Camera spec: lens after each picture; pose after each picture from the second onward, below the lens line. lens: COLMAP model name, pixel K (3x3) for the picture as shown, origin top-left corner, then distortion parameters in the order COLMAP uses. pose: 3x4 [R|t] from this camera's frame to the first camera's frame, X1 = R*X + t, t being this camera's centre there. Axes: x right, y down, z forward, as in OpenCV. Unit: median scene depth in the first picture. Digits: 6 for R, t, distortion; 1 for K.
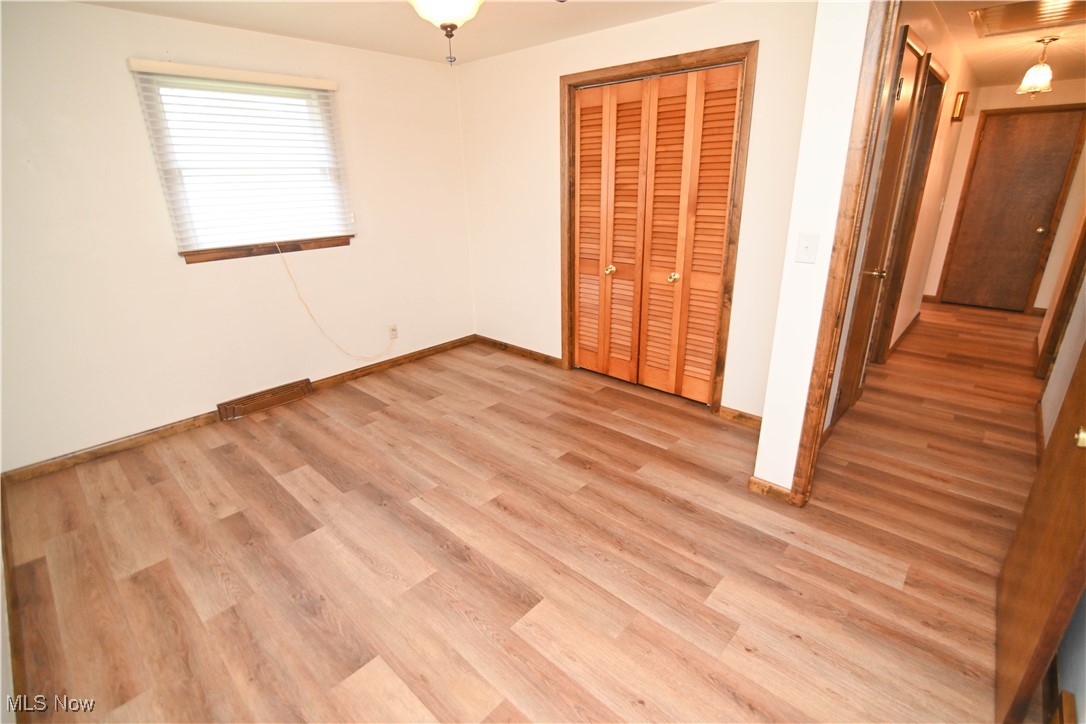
lens RADIAL K [[503.0, 0, 558.5], [0, 503.0, 355.2], [0, 0, 1]] dist [-0.018349, 0.000082]
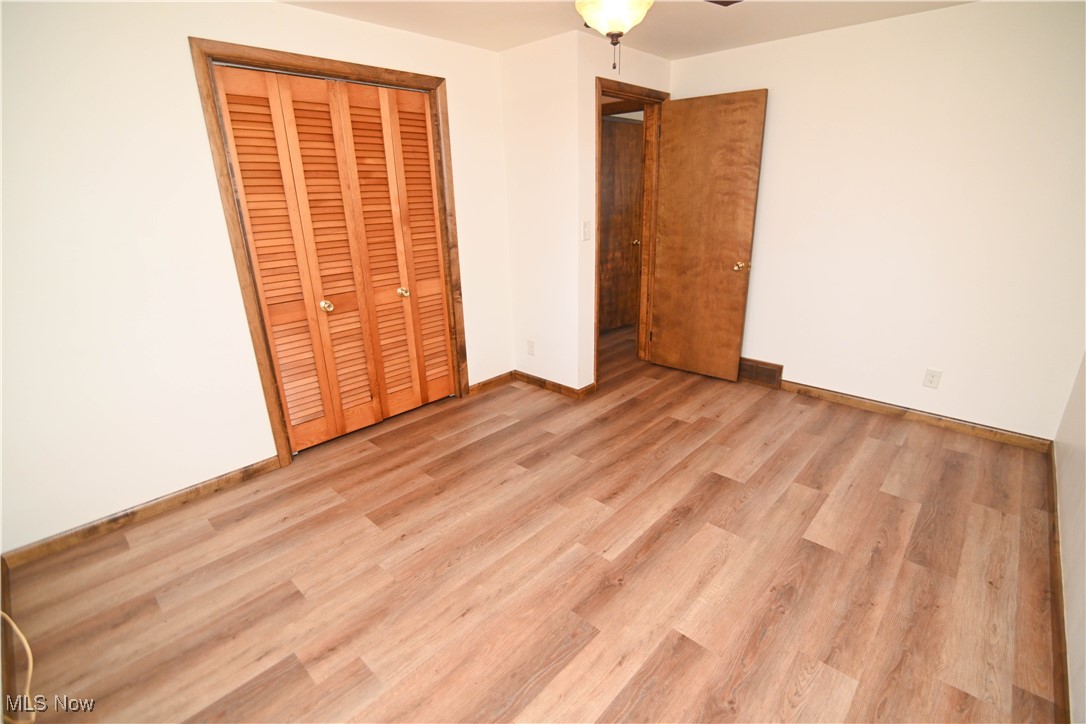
lens RADIAL K [[494.4, 0, 556.5], [0, 494.4, 352.3], [0, 0, 1]] dist [-0.014340, -0.000018]
pose [[0.016149, -0.299965, 0.953814, -0.734192], [0.348124, 0.895938, 0.275870, -0.213415], [-0.937309, 0.327591, 0.118894, 0.645952]]
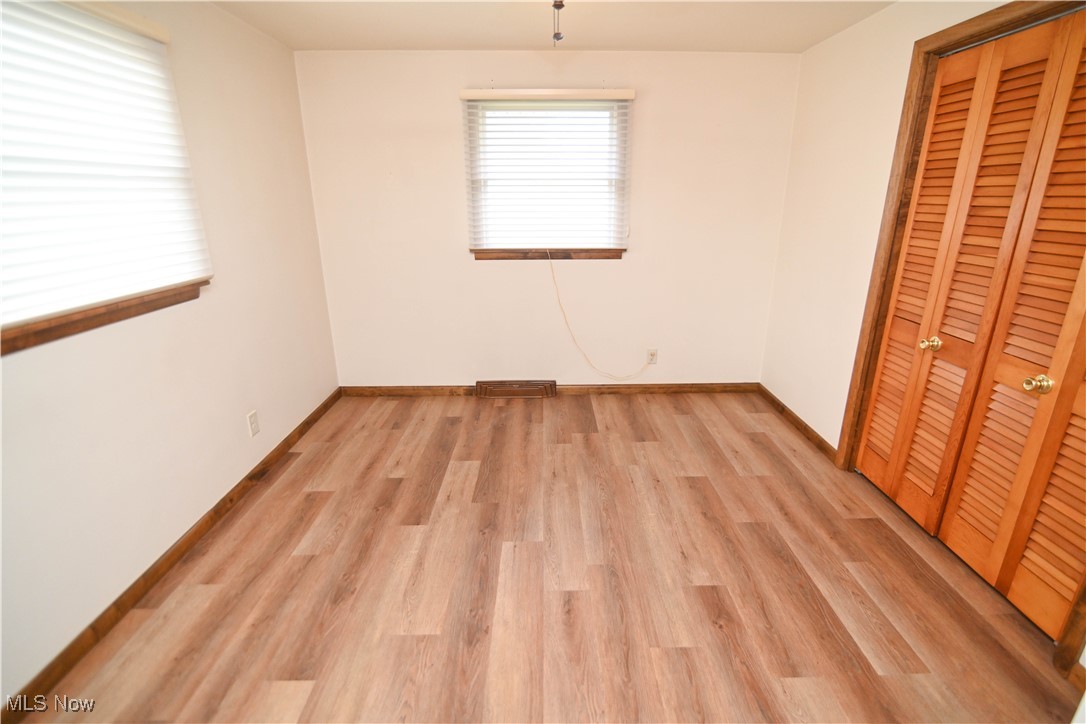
lens RADIAL K [[503.0, 0, 558.5], [0, 503.0, 355.2], [0, 0, 1]] dist [-0.018349, 0.000082]
pose [[0.686023, 0.234361, -0.688801, 0.234872], [-0.252239, 0.964598, 0.076979, -0.096754], [0.682457, 0.120933, 0.720852, 0.276009]]
